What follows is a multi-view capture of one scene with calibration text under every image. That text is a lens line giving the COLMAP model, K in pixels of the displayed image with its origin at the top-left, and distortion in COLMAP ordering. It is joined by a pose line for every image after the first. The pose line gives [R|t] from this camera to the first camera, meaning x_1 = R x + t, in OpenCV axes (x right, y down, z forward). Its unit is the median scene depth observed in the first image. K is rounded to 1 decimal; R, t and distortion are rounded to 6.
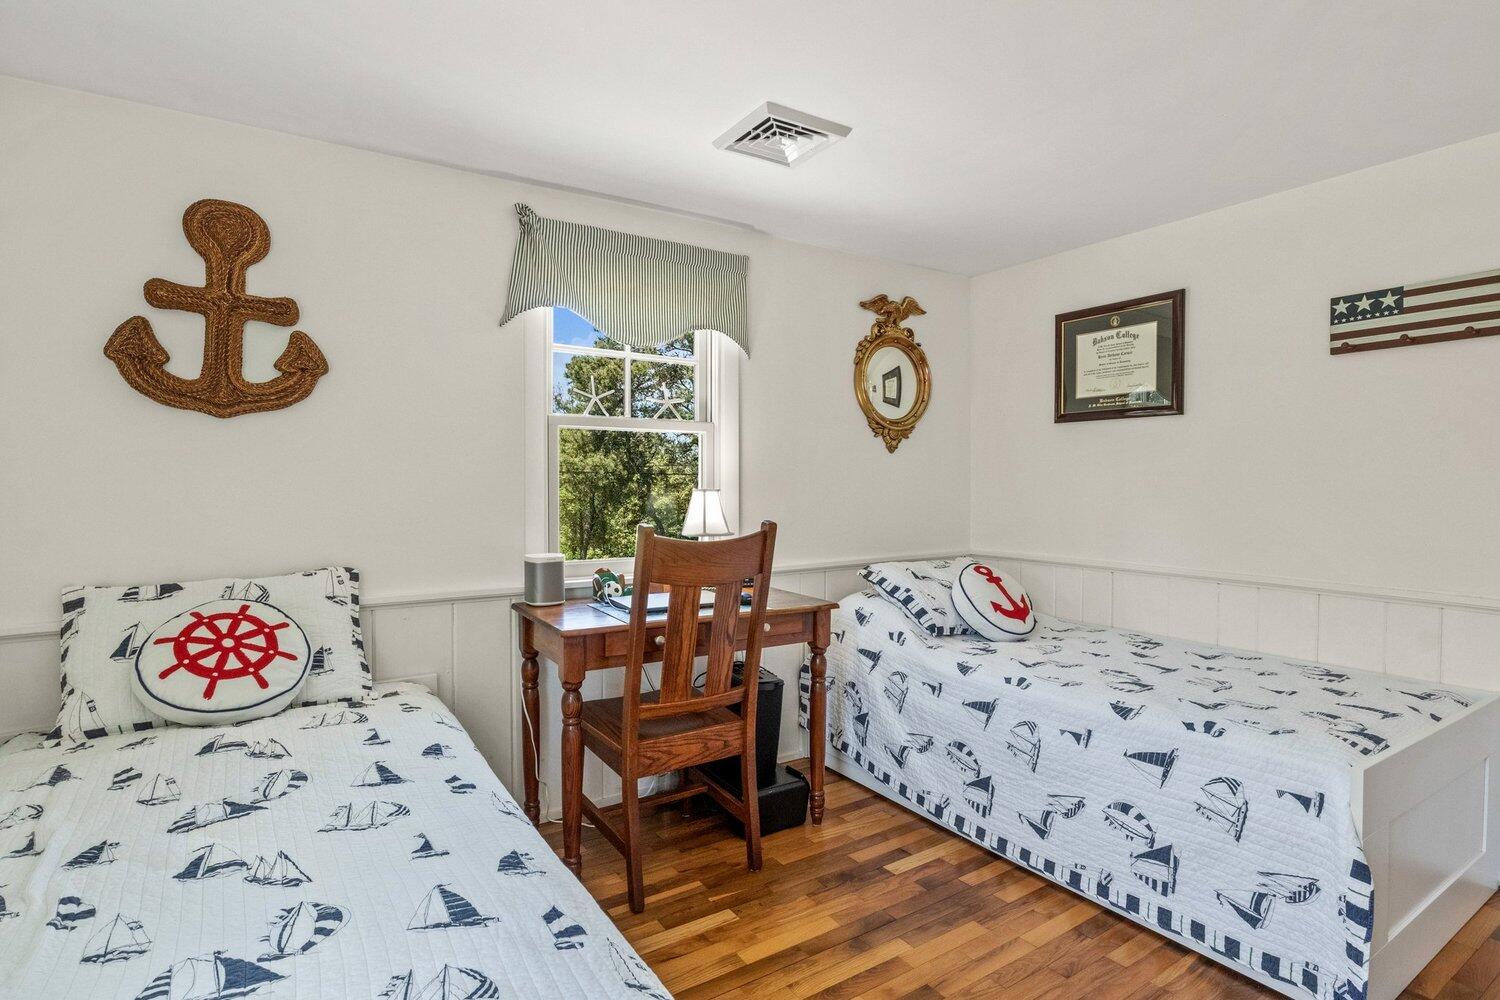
lens RADIAL K [[748.5, 0, 750.3], [0, 748.5, 503.8], [0, 0, 1]] dist [-0.004381, -0.002035]
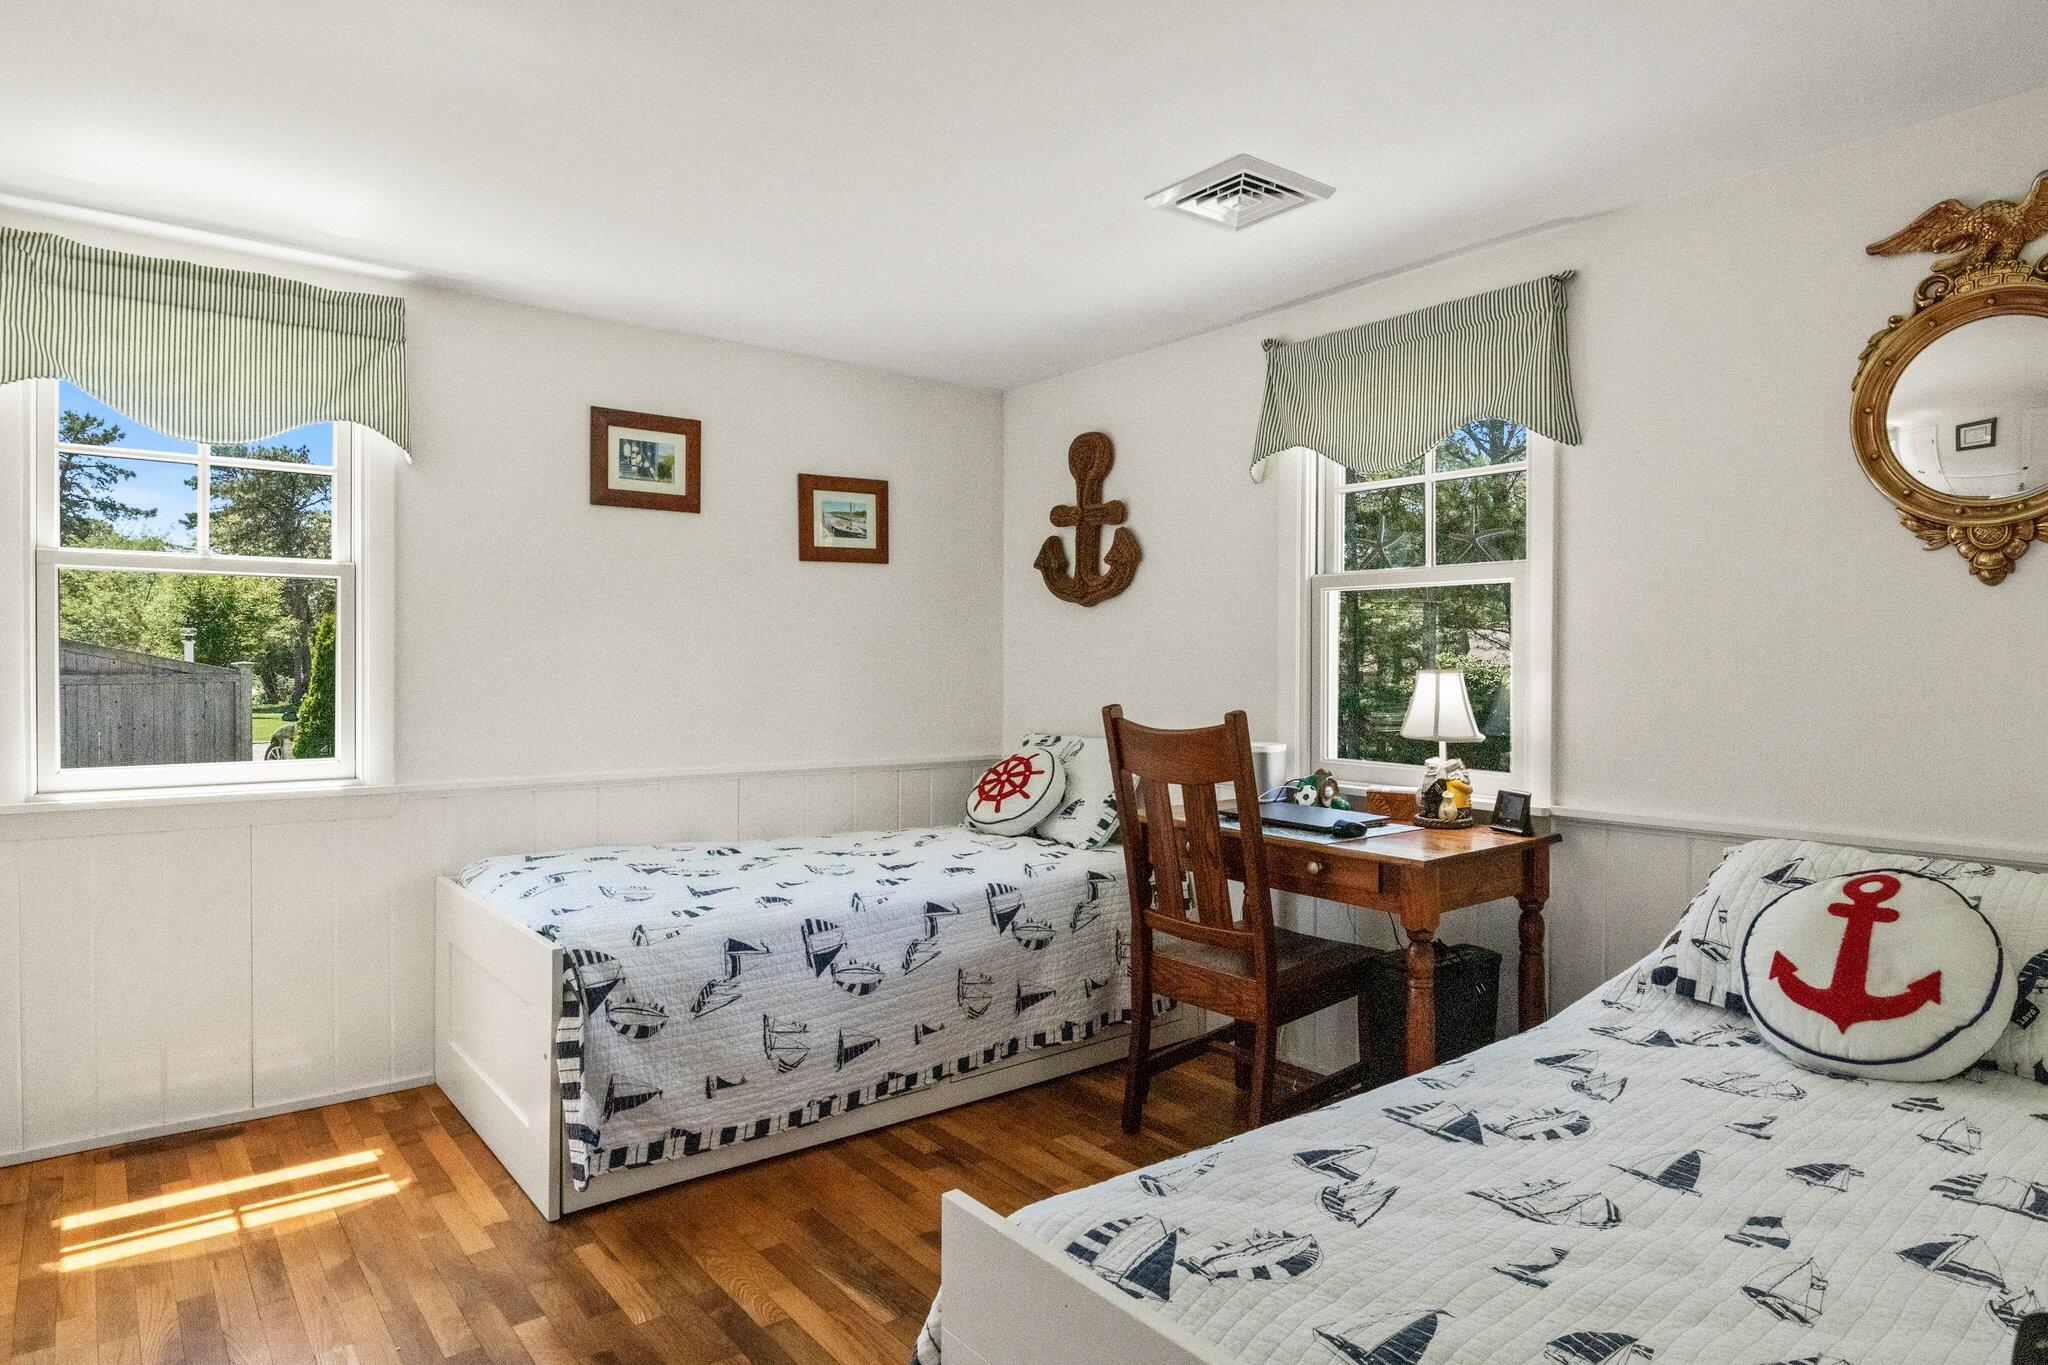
lens RADIAL K [[1197.0, 0, 1021.4], [0, 1197.0, 678.4], [0, 0, 1]] dist [-0.022775, -0.002078]
pose [[0.090042, 0.016440, -0.995802, 1.000818], [-0.027367, 0.999527, 0.014027, -0.017077], [0.995562, 0.025989, 0.090449, 0.570369]]
